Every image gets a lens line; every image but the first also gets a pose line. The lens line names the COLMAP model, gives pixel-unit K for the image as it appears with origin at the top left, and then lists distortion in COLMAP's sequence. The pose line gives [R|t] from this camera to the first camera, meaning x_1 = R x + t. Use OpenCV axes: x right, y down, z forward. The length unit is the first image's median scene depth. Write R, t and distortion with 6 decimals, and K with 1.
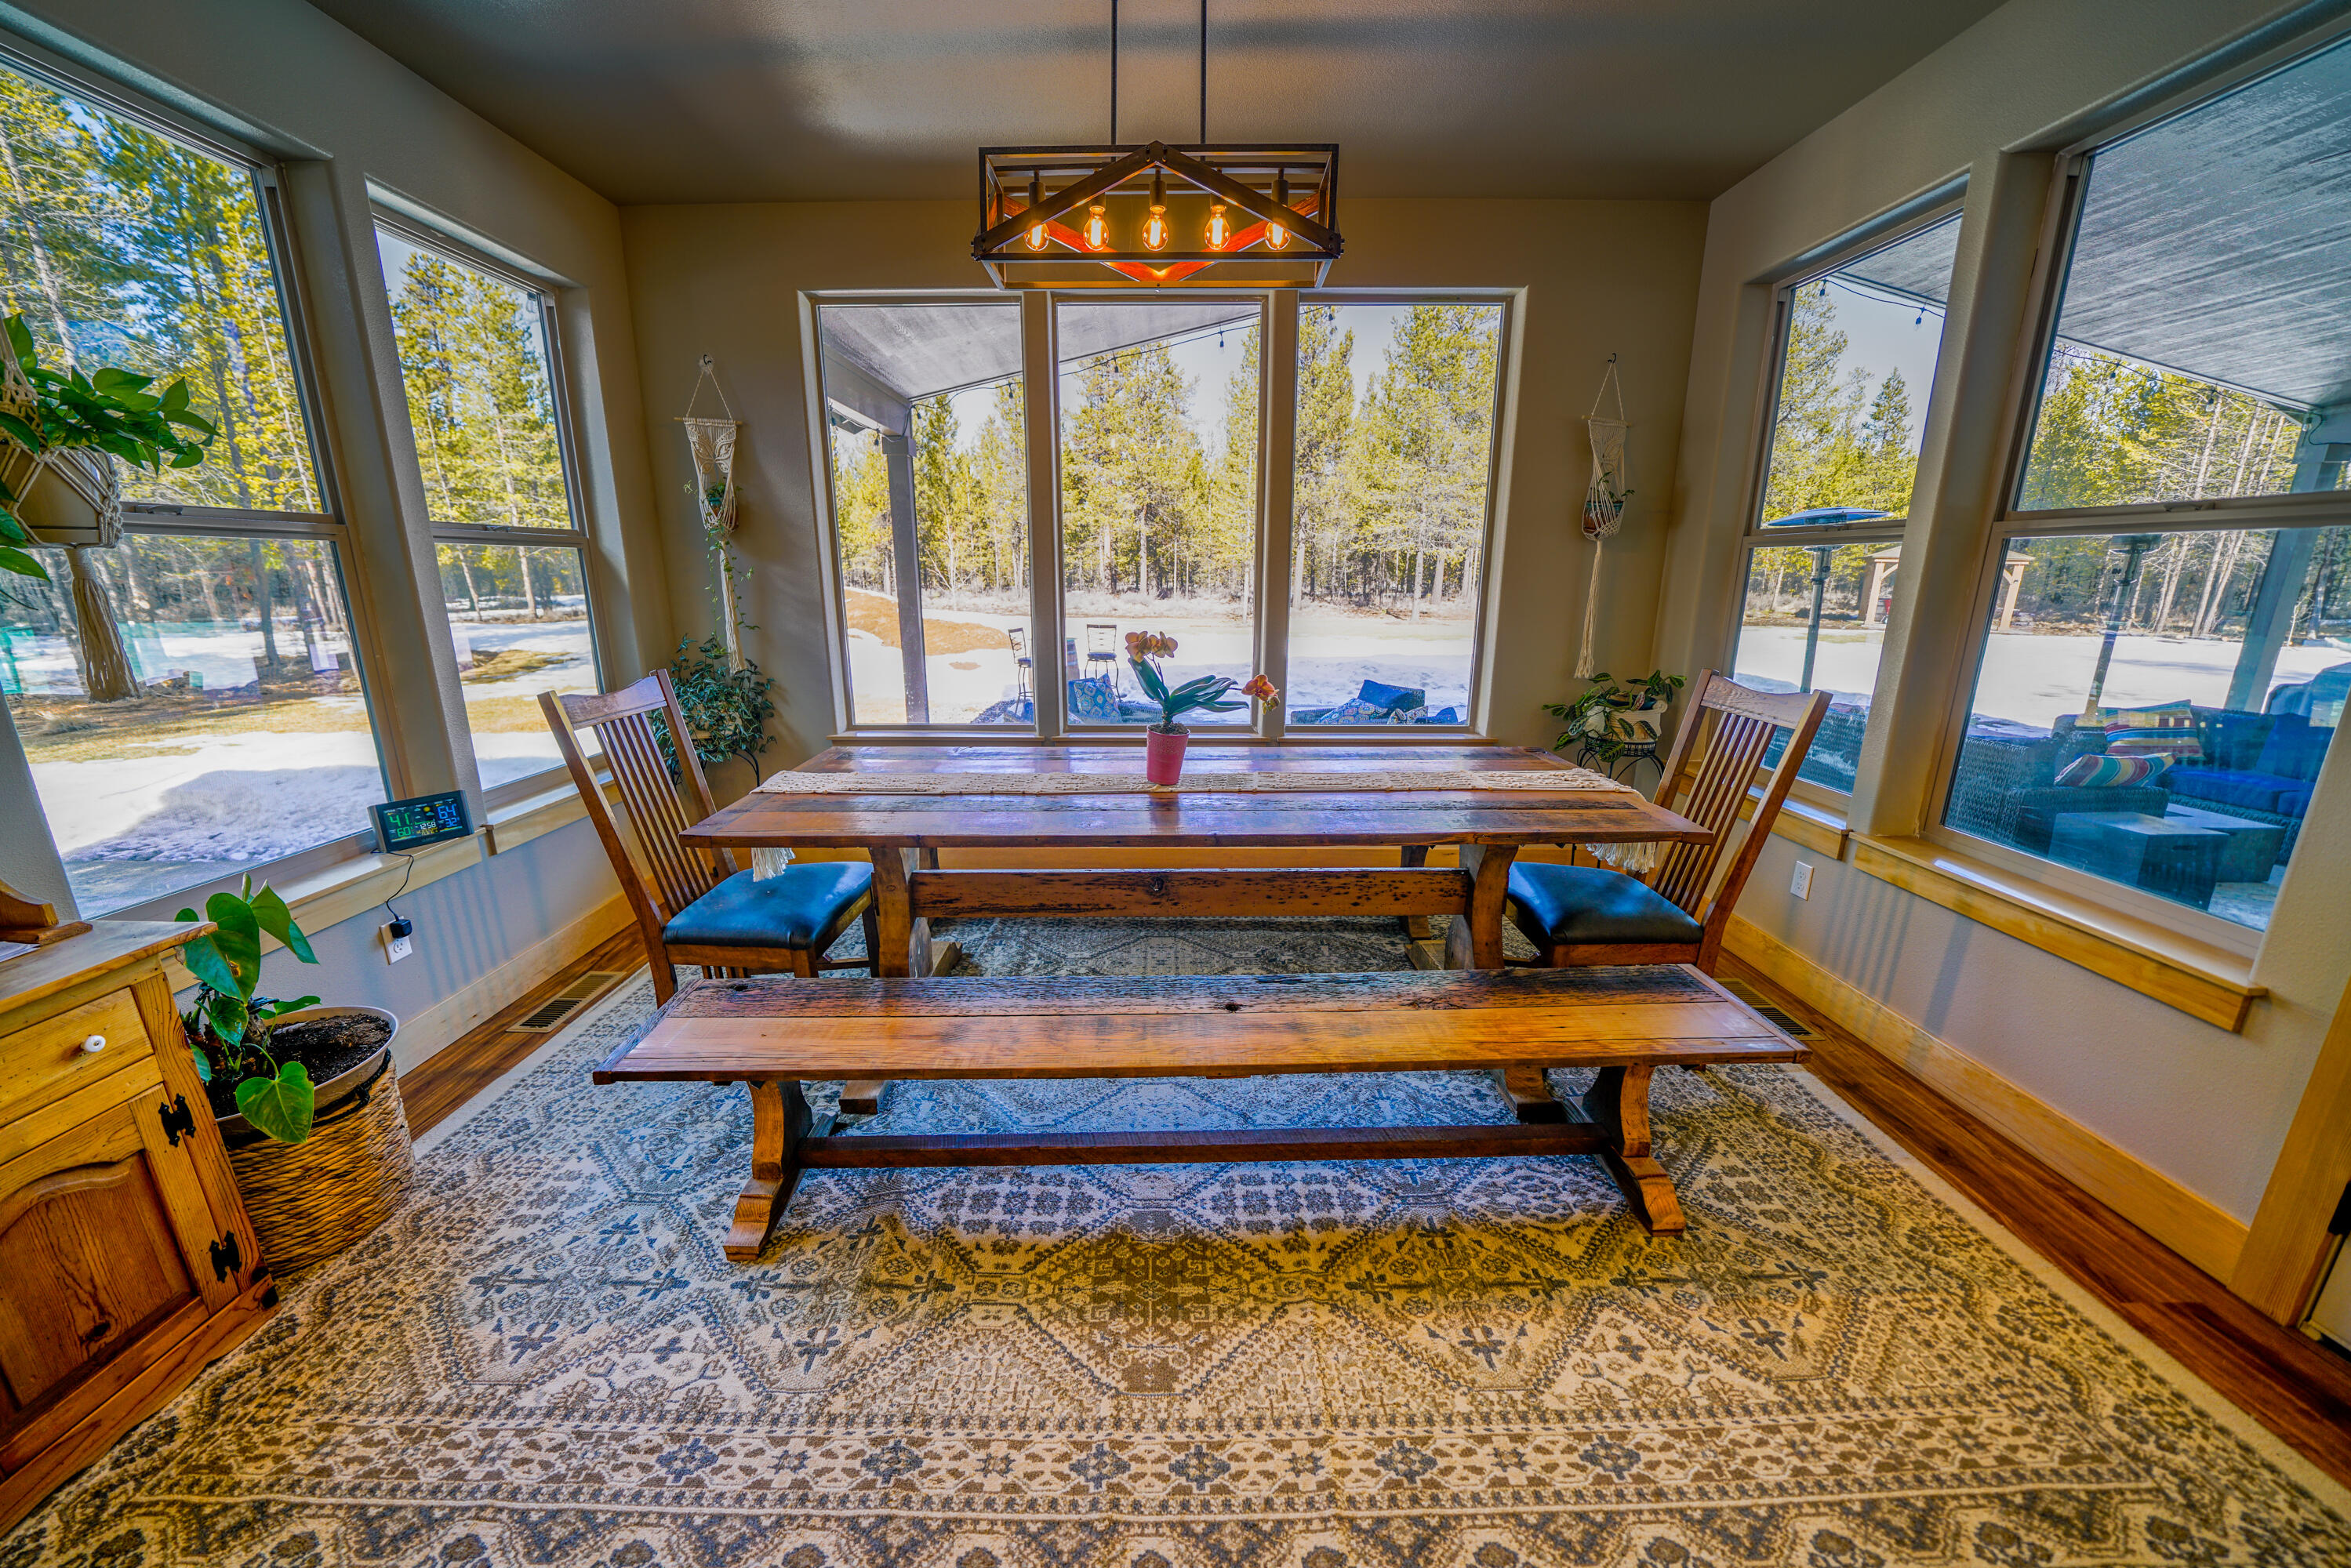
lens RADIAL K [[826.3, 0, 1175.5], [0, 826.3, 784.0], [0, 0, 1]] dist [-0.017101, 0.000319]
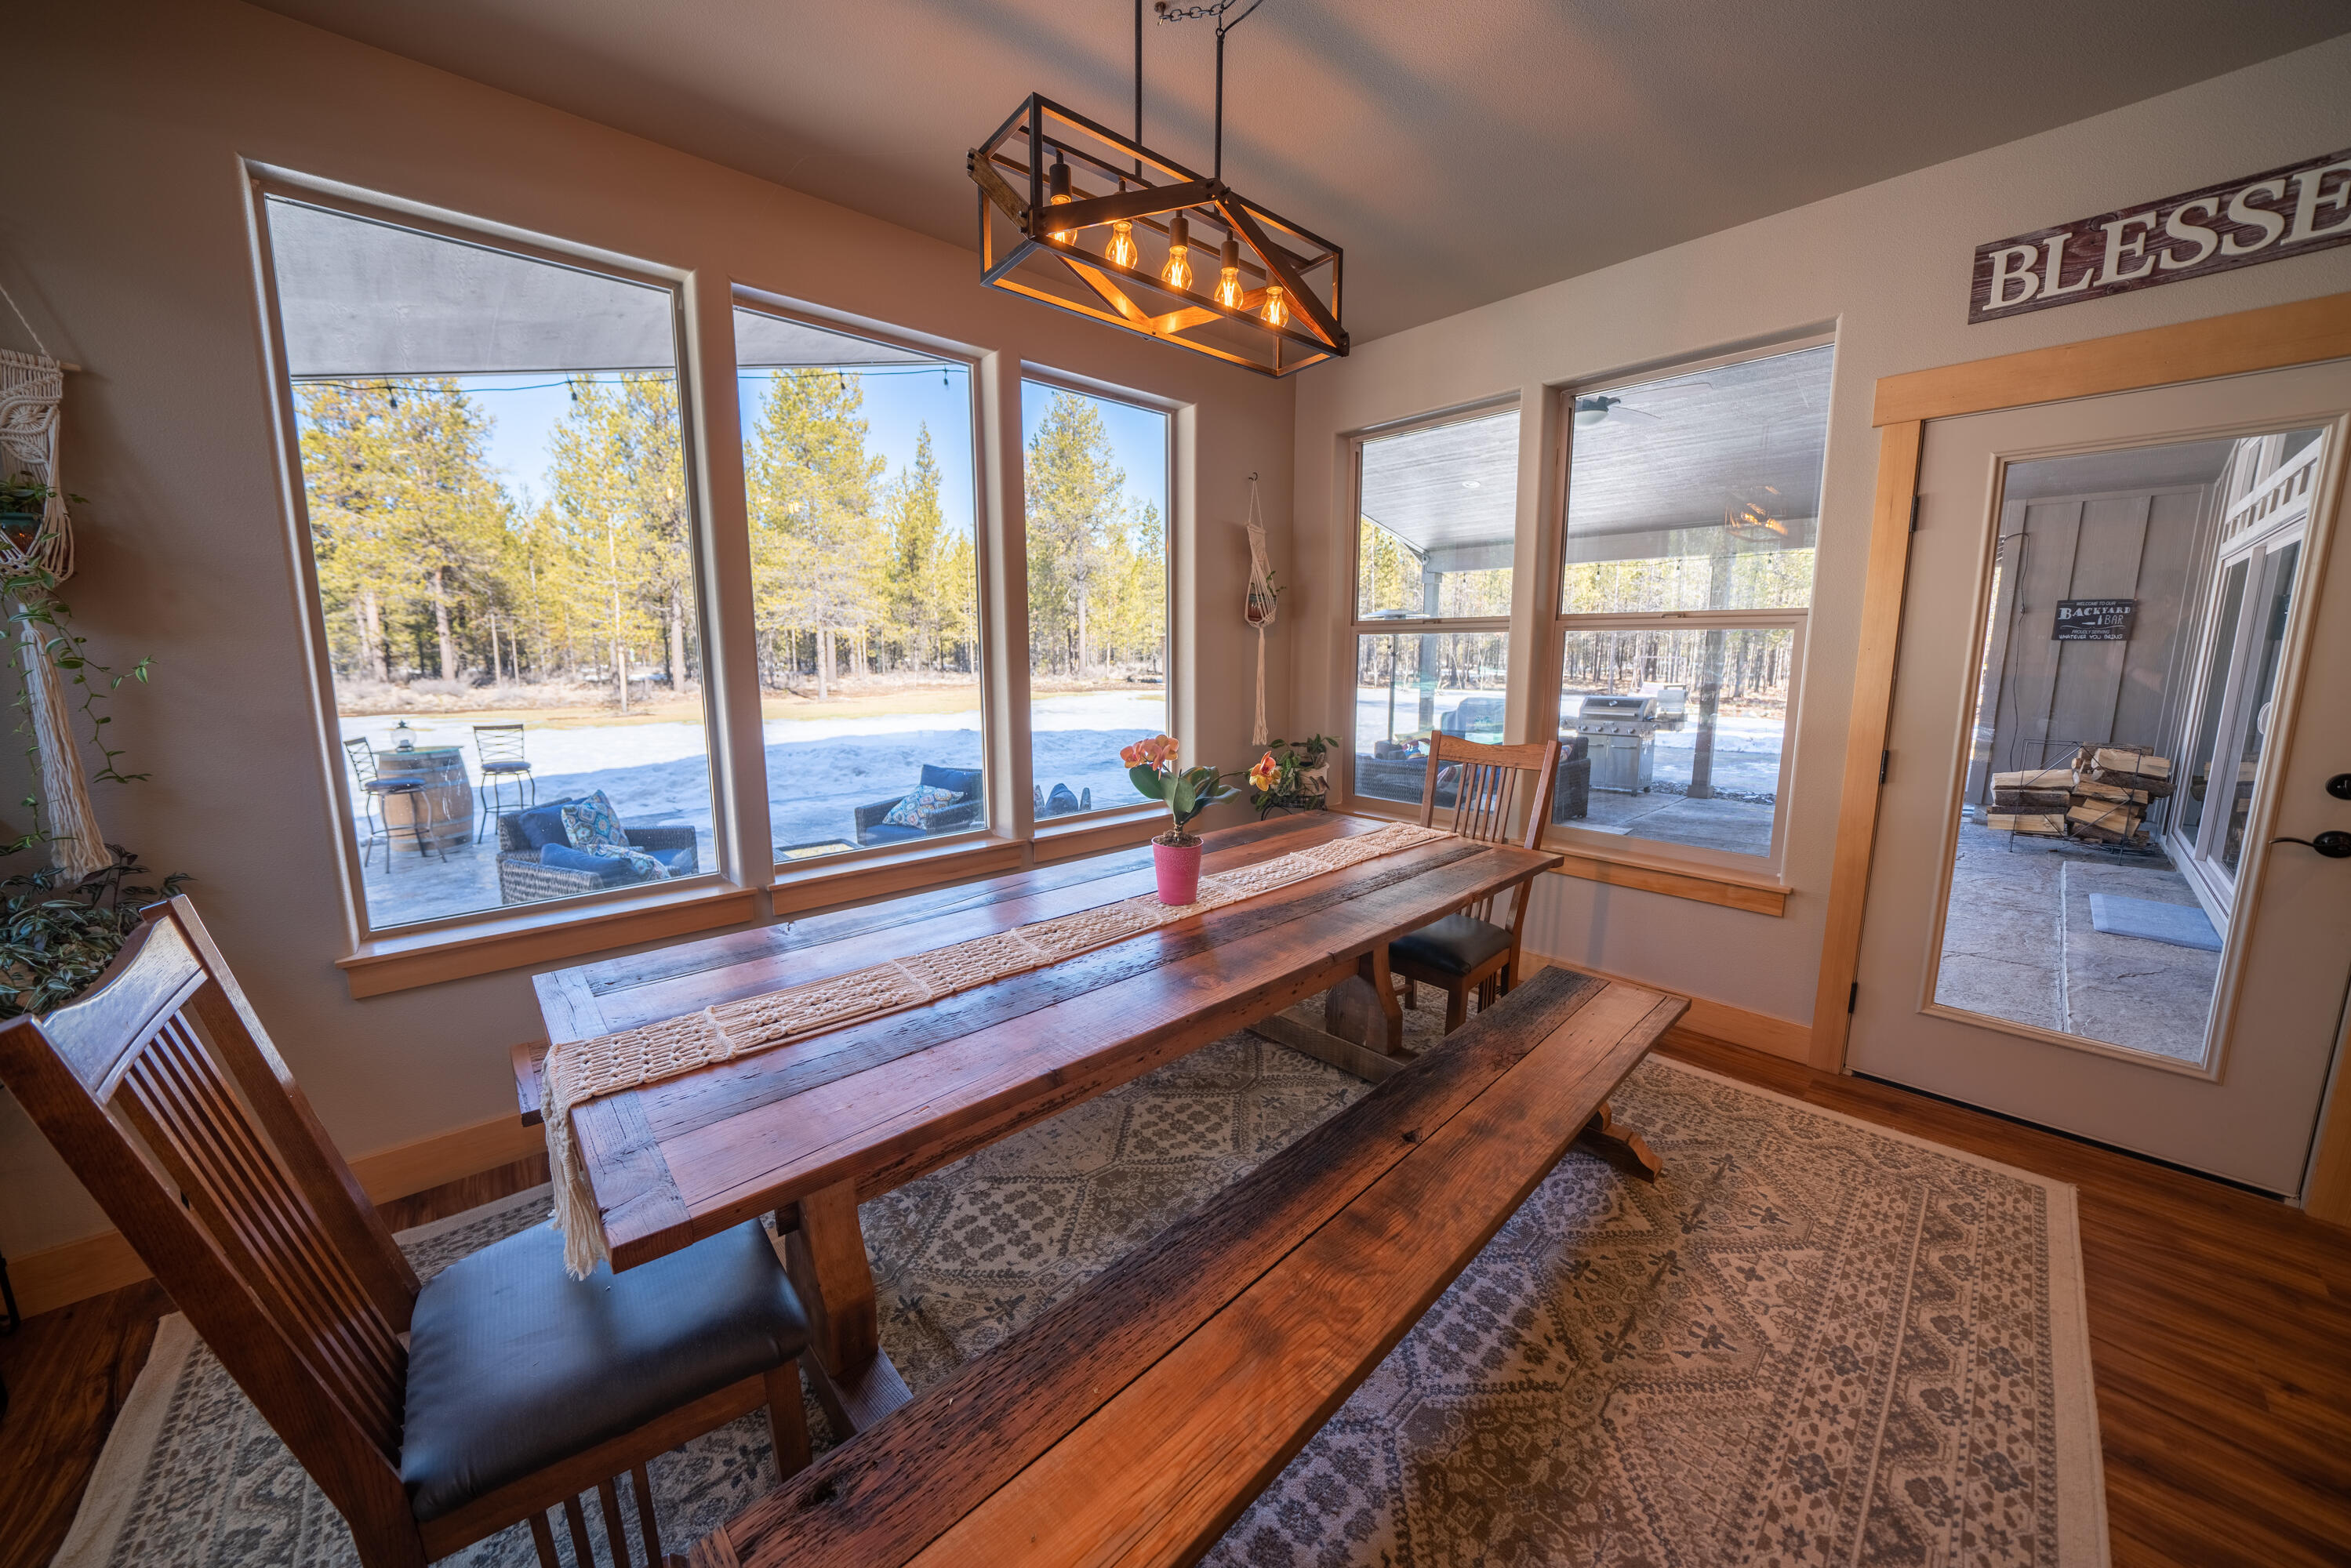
lens RADIAL K [[808.2, 0, 1175.5], [0, 808.2, 784.0], [0, 0, 1]] dist [-0.021725, 0.000227]
pose [[0.741543, -0.111749, 0.661533, -0.373410], [0.167986, 0.985548, -0.021820, -0.076456], [-0.649534, 0.127308, 0.749599, 0.261251]]
